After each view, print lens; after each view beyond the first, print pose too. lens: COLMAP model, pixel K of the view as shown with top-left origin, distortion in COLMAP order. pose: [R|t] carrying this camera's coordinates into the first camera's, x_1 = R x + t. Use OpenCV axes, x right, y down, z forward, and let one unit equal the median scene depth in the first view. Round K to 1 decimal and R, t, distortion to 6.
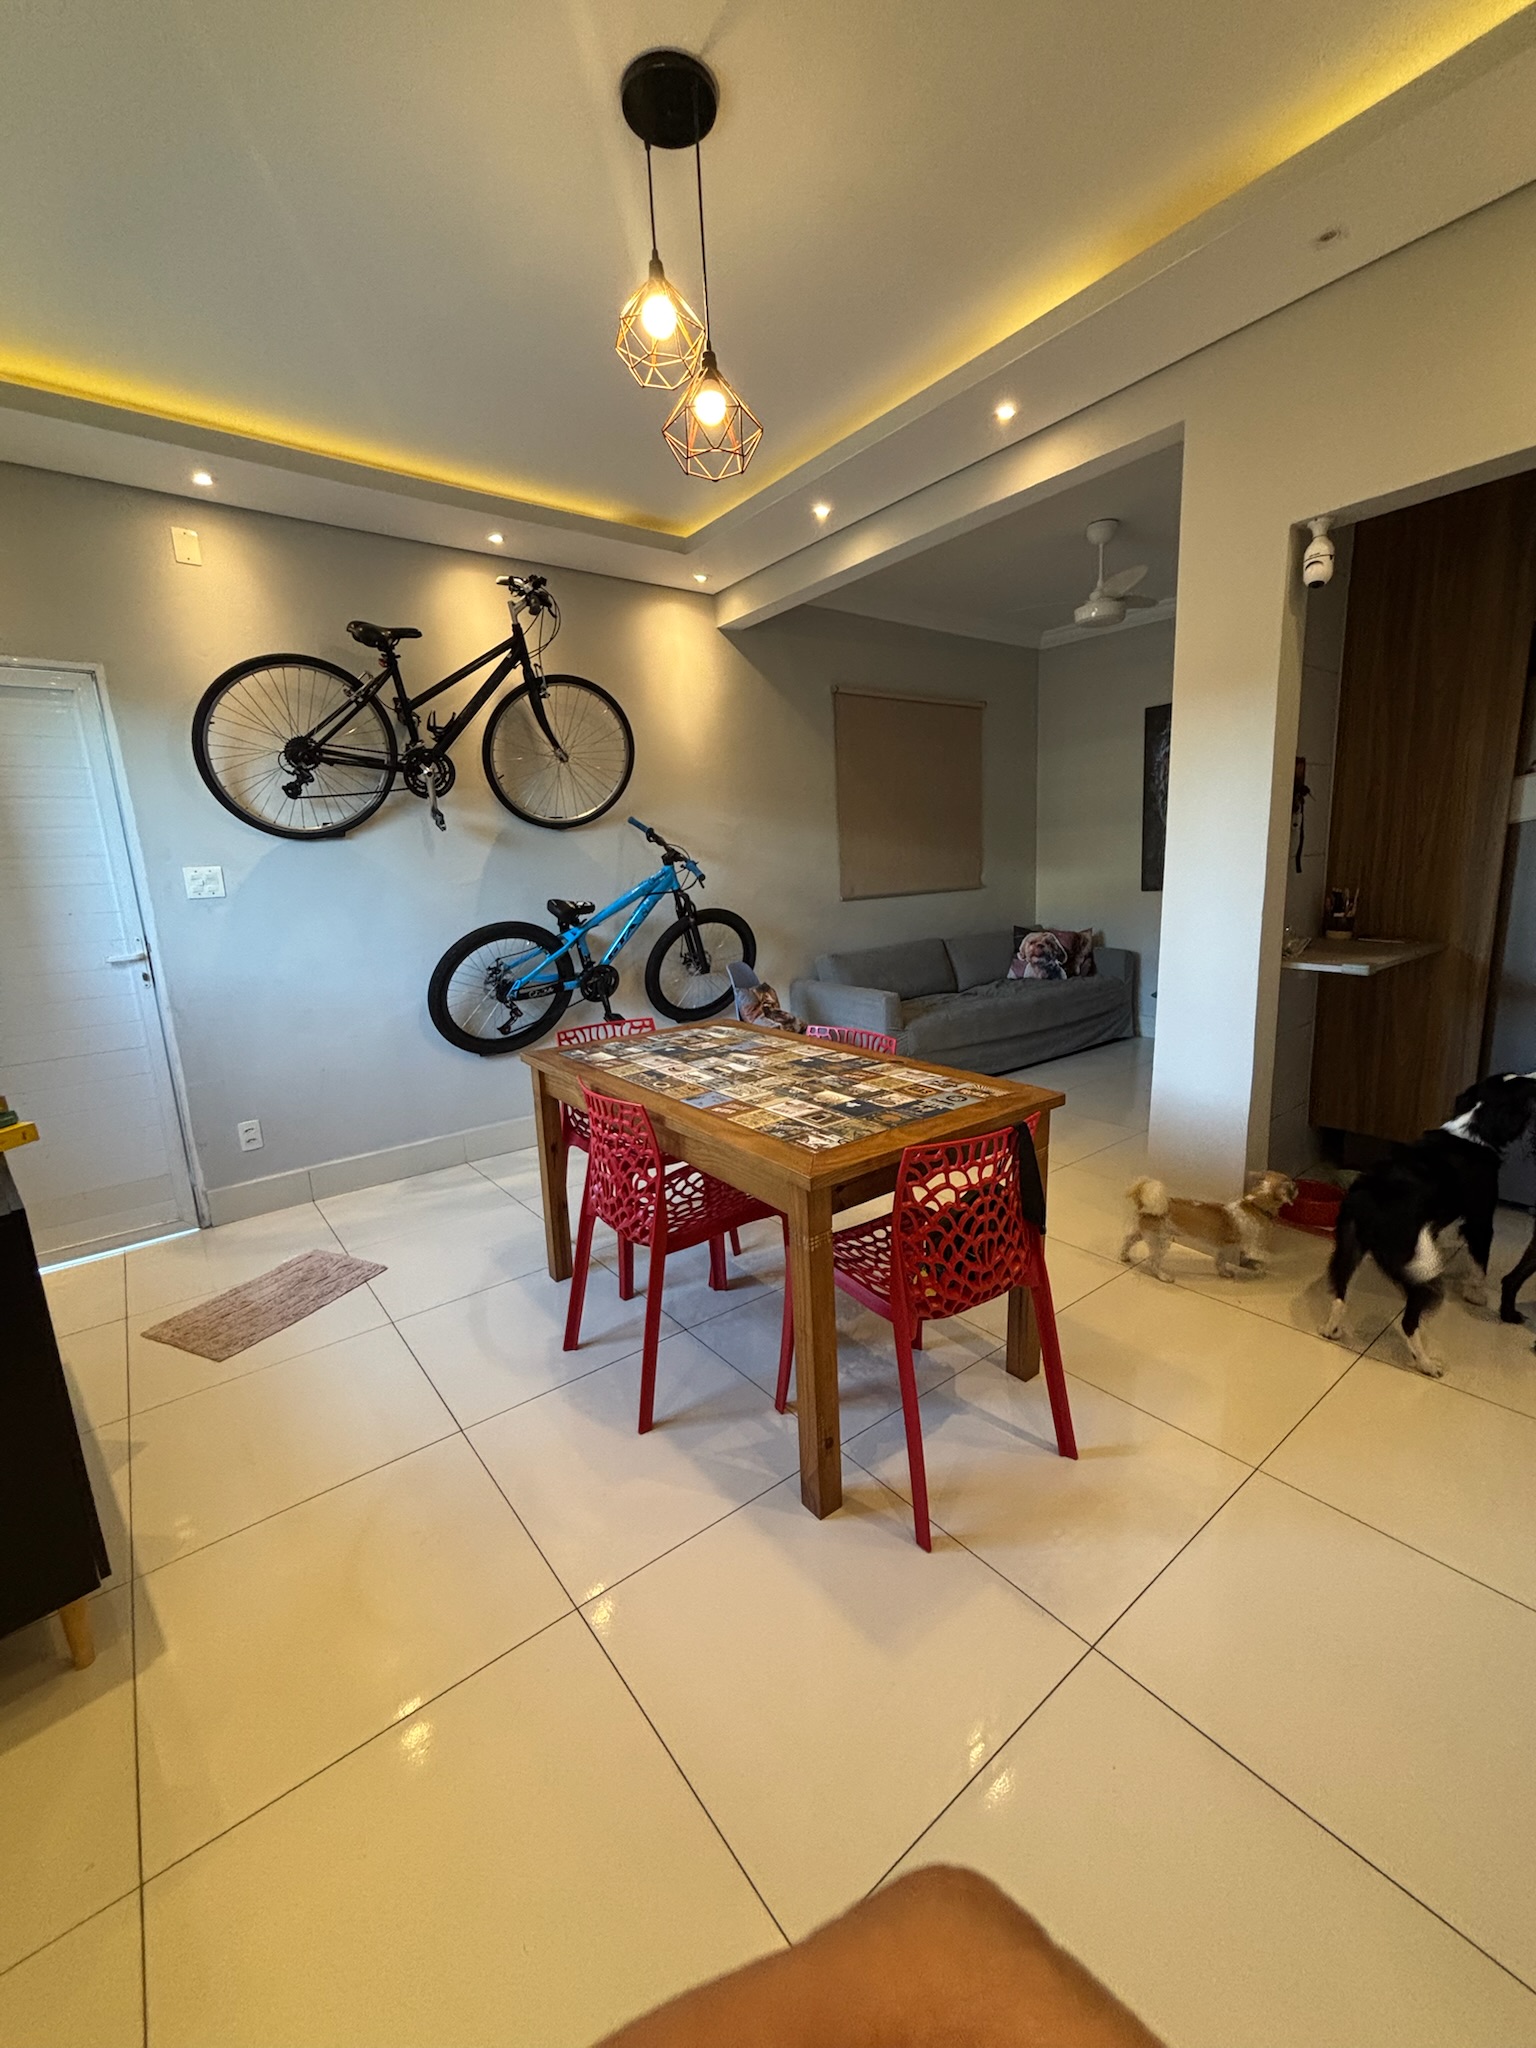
lens RADIAL K [[819.4, 0, 768.0], [0, 819.4, 1024.0], [0, 0, 1]] dist [0.036781, -0.000041]
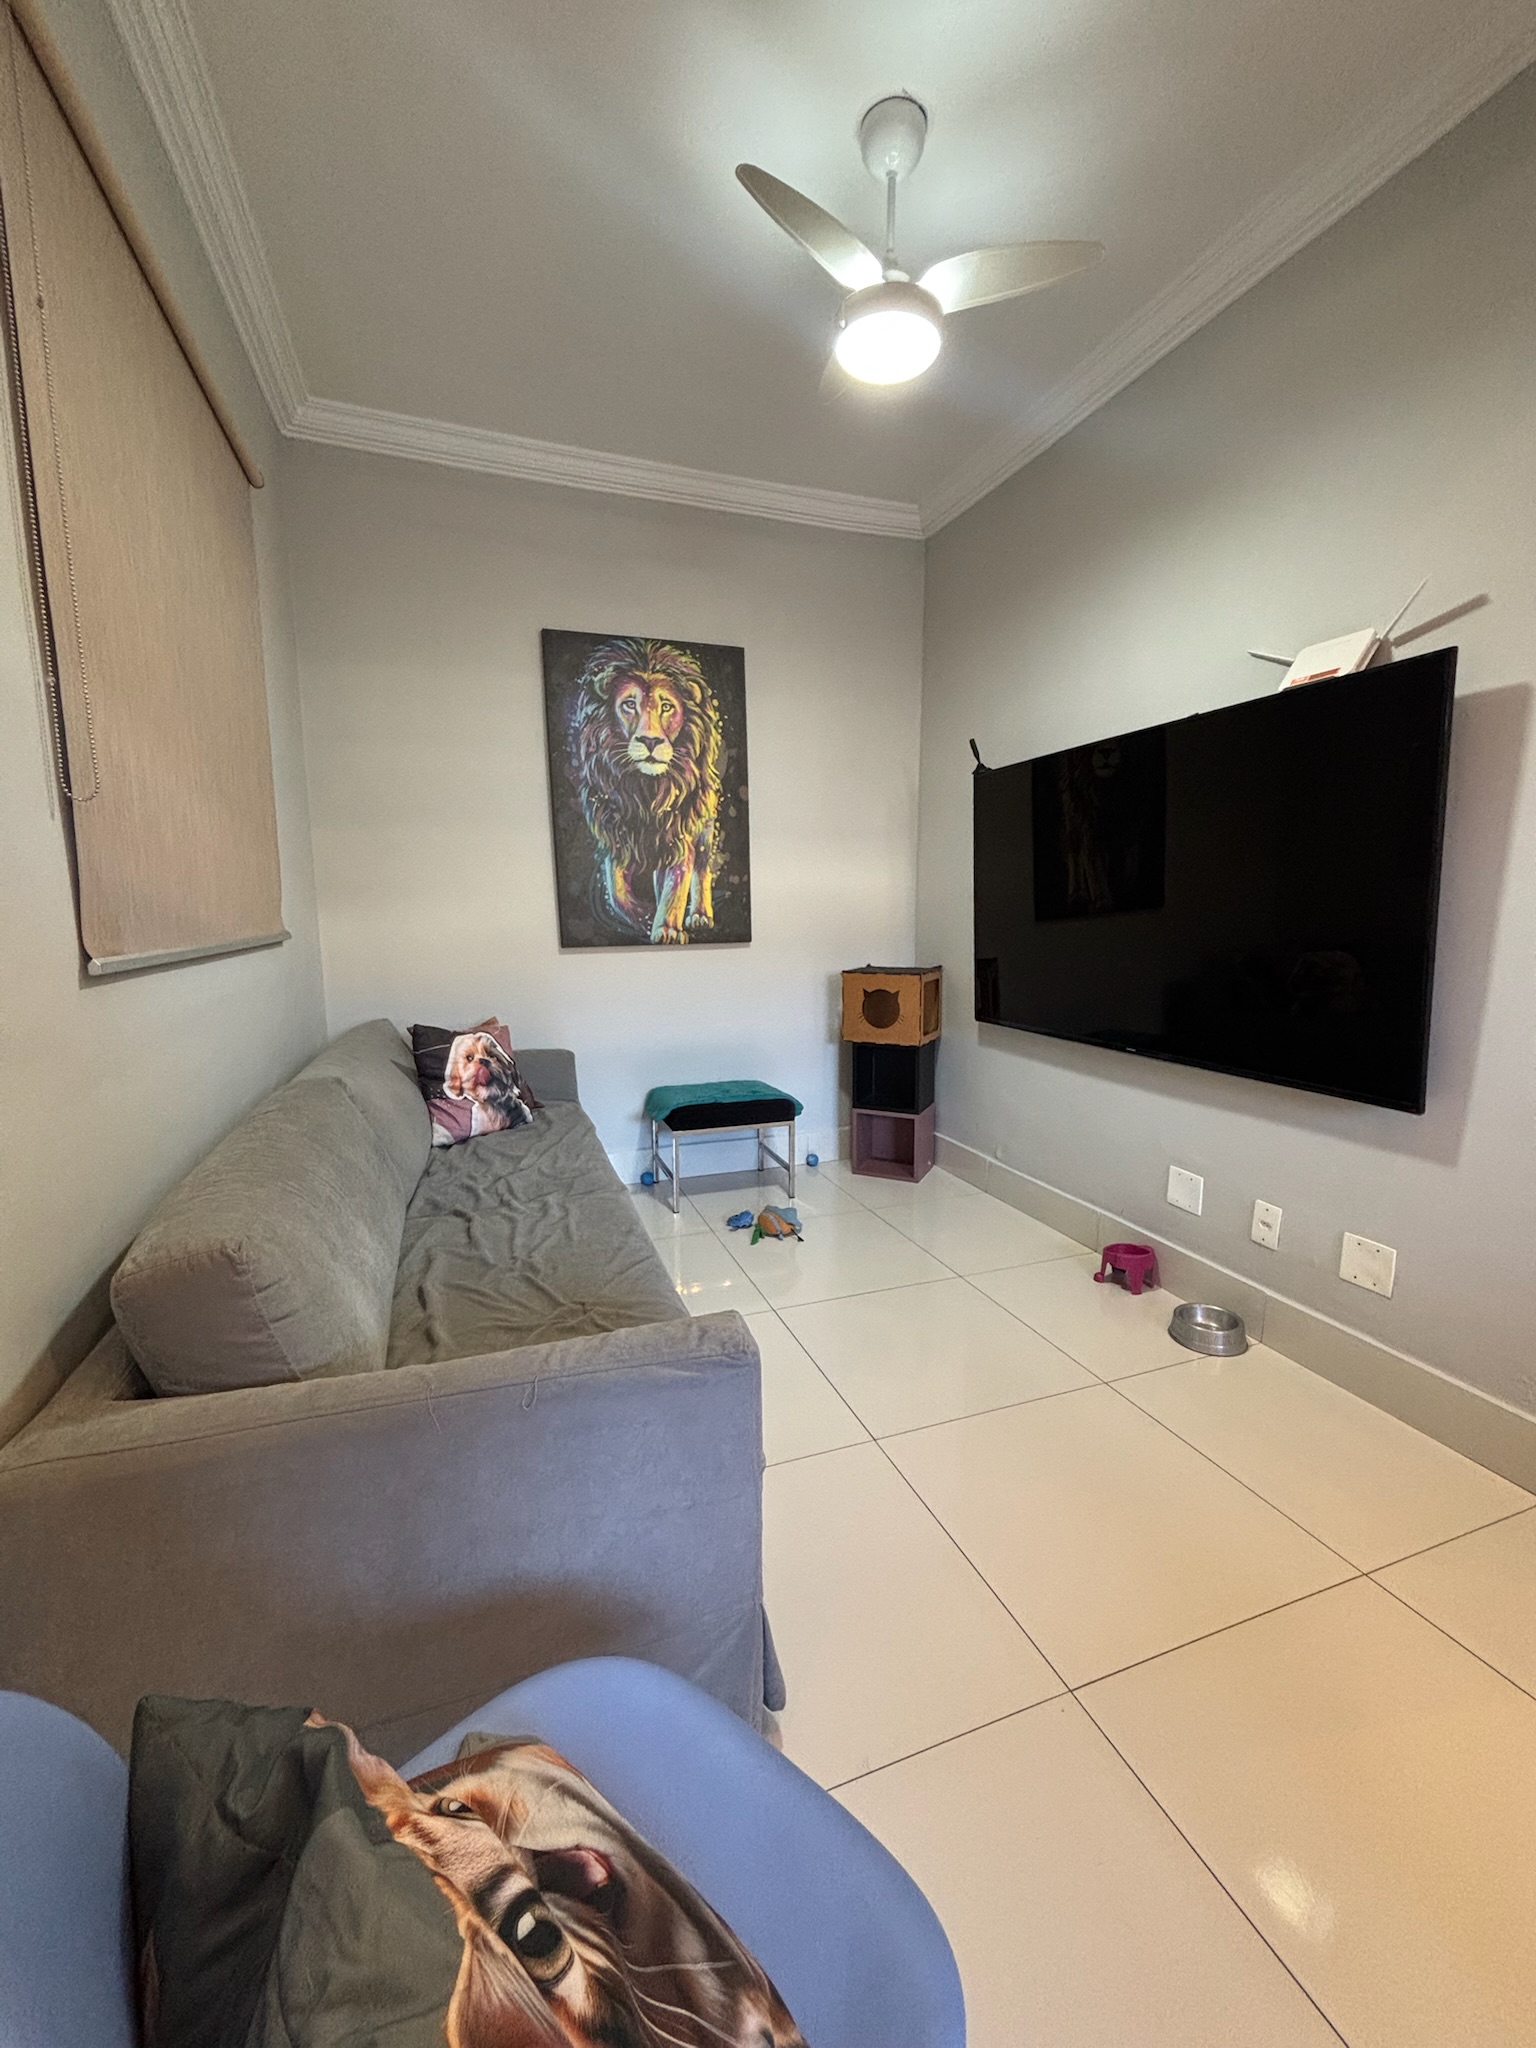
lens RADIAL K [[819.4, 0, 768.0], [0, 819.4, 1024.0], [0, 0, 1]] dist [0.036781, -0.000041]
pose [[0.308593, -0.084409, 0.947441, -0.060680], [0.167801, 0.985264, 0.033124, -0.104770], [-0.936276, 0.148760, 0.318210, 0.697464]]
